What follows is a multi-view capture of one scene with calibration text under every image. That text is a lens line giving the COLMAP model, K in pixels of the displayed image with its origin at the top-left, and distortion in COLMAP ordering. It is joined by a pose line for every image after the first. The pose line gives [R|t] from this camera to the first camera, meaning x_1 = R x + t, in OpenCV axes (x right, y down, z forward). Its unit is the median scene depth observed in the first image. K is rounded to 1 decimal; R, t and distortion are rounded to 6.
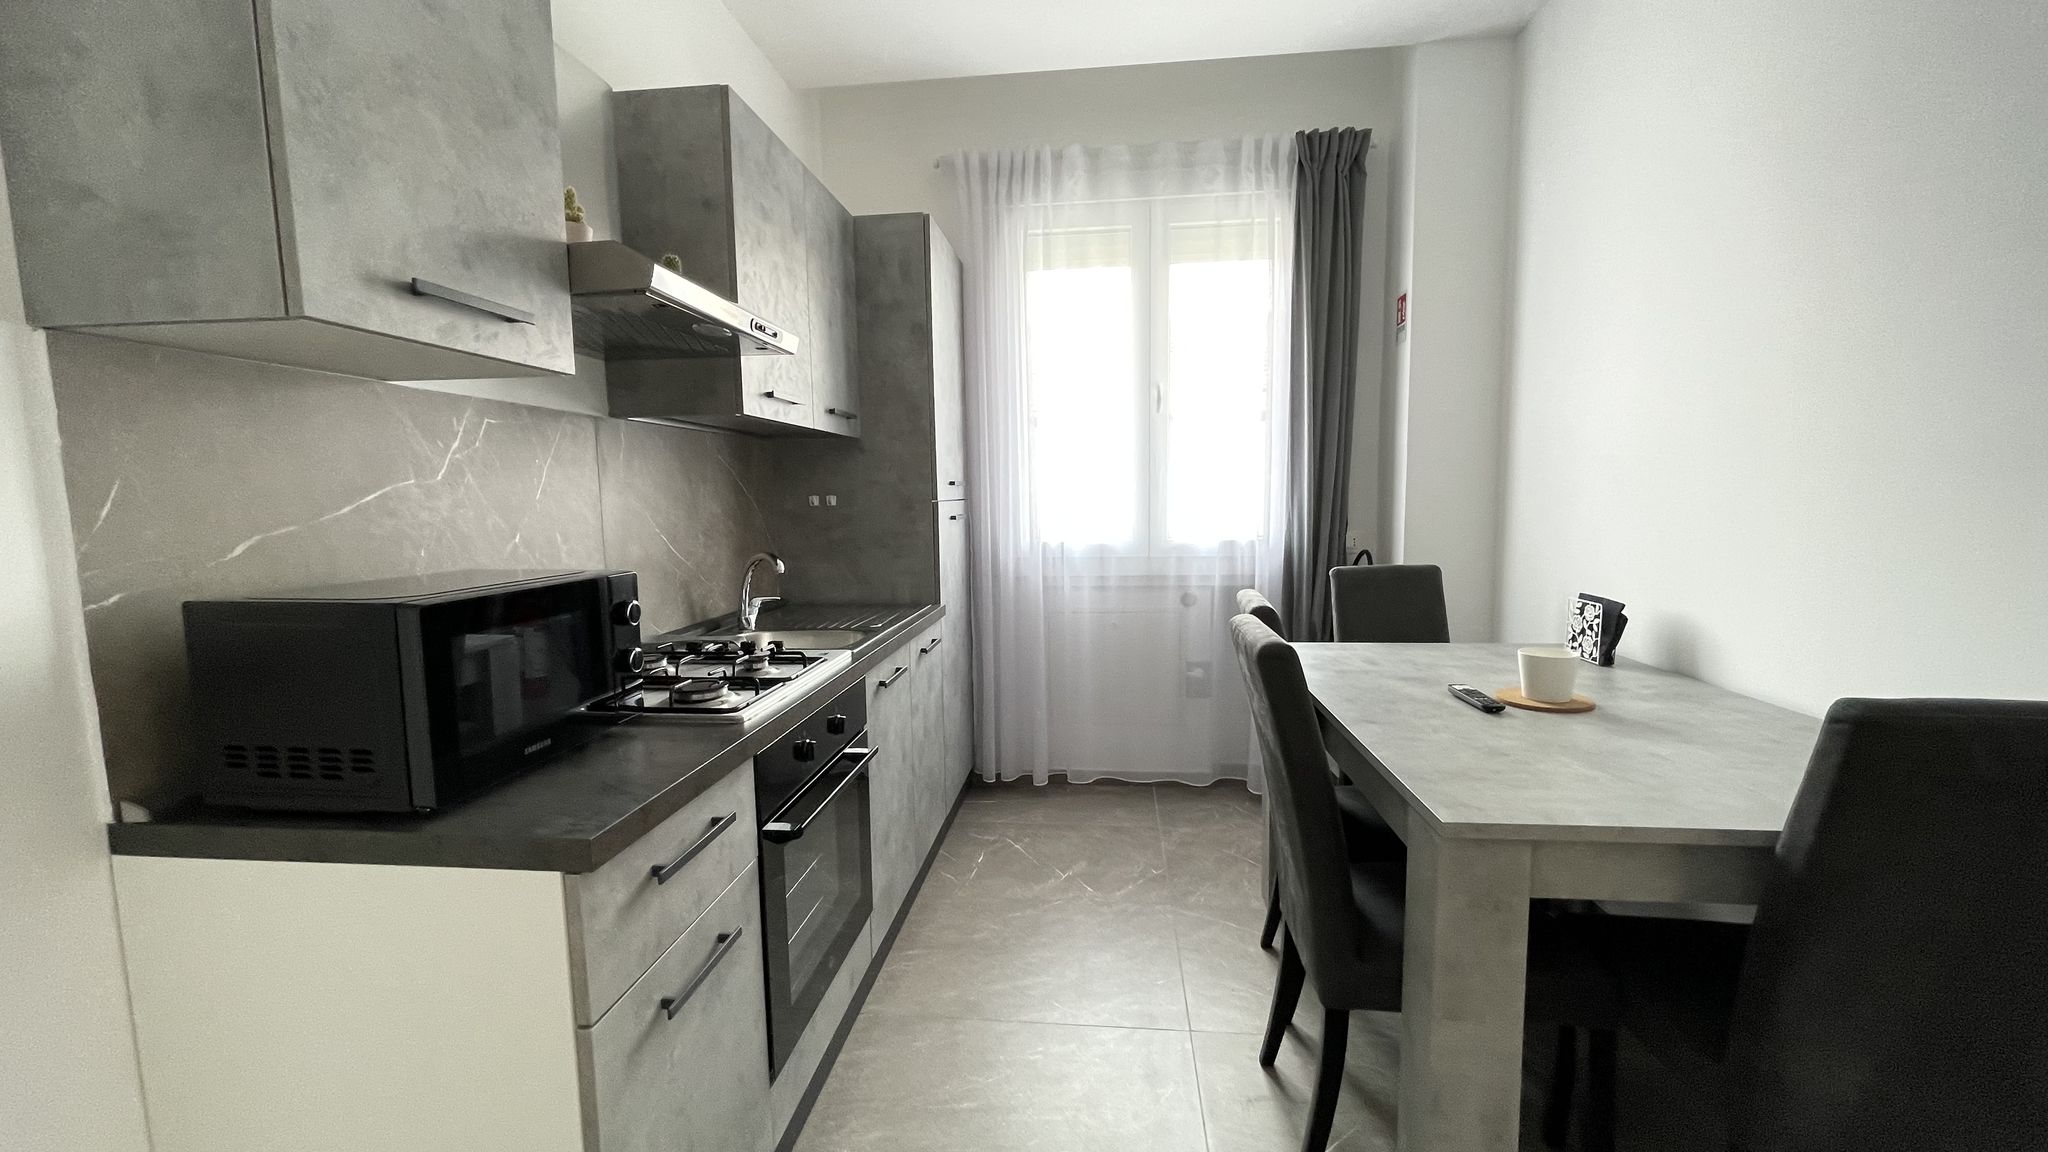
lens RADIAL K [[824.7, 0, 1021.3], [0, 824.7, 584.4], [0, 0, 1]] dist [-0.003085, 0.001026]
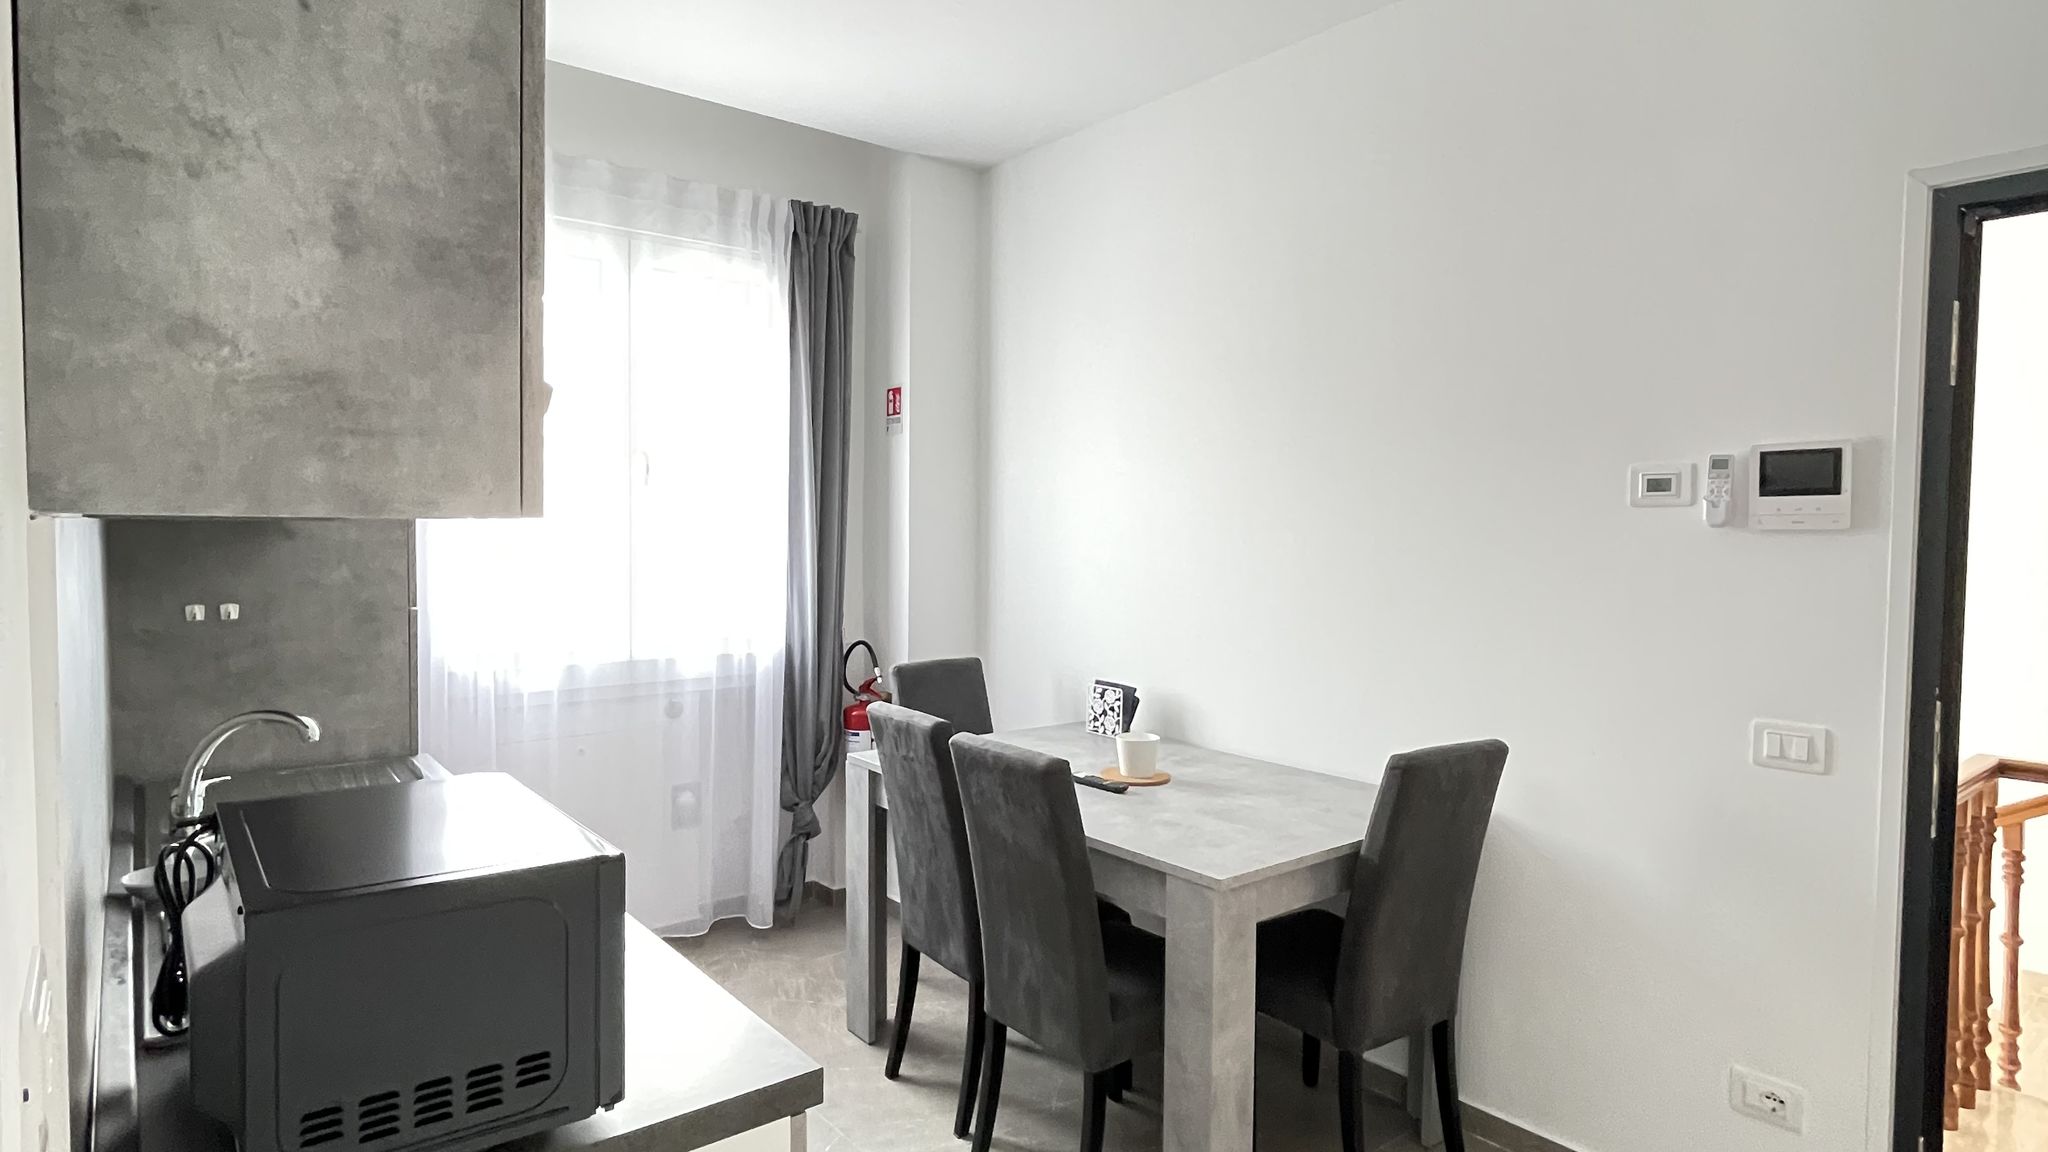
lens RADIAL K [[1098.5, 0, 1009.1], [0, 1098.5, 561.5], [0, 0, 1]] dist [-0.000208, -0.003587]
pose [[0.711307, 0.000325, 0.702882, -0.572431], [0.054227, 0.996994, -0.055338, -0.086797], [-0.700787, 0.077477, 0.709151, -0.043551]]
